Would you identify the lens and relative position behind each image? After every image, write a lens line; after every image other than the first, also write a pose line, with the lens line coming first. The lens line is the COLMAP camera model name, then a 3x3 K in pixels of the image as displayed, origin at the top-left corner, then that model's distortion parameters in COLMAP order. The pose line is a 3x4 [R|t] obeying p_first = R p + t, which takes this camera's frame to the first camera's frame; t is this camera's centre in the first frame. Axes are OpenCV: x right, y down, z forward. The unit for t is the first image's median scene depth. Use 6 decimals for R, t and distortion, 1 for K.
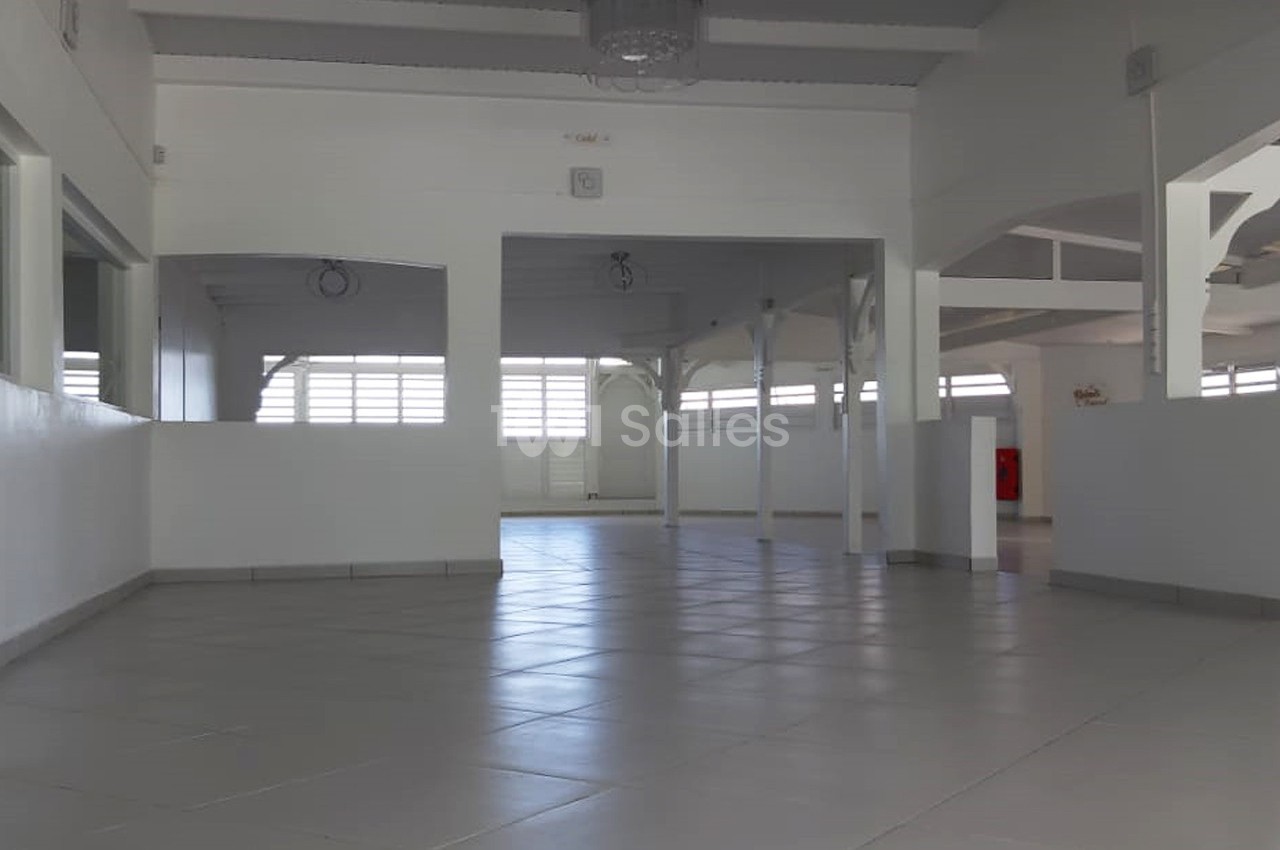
lens RADIAL K [[1419.6, 0, 640.0], [0, 1419.6, 425.0], [0, 0, 1]] dist [-0.004043, -0.025248]
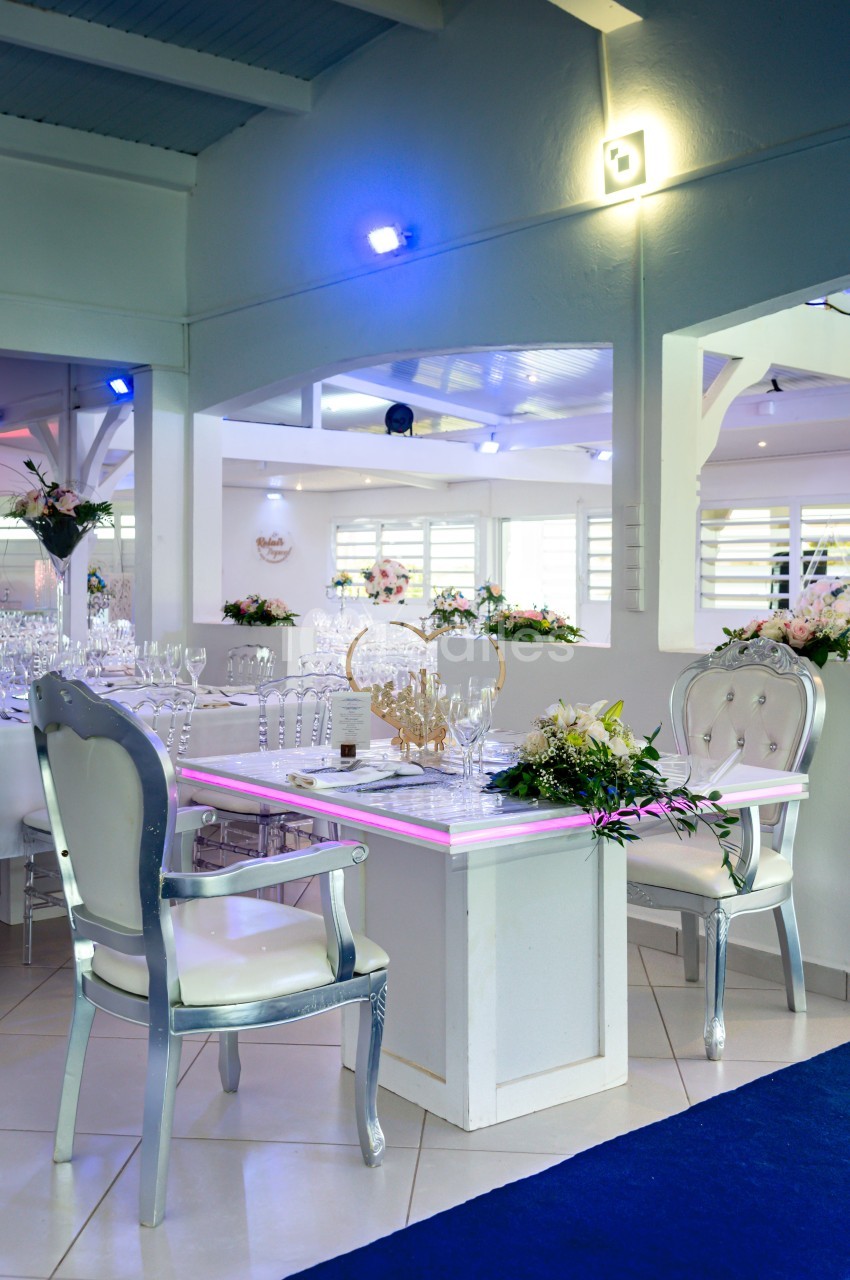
lens RADIAL K [[1419.6, 0, 425.0], [0, 1419.6, 640.0], [0, 0, 1]] dist [-0.004043, -0.025248]
pose [[0.892259, 0.002150, 0.451520, -0.025799], [-0.033283, 0.997581, 0.061020, -0.040329], [-0.450296, -0.069474, 0.890172, 0.286443]]
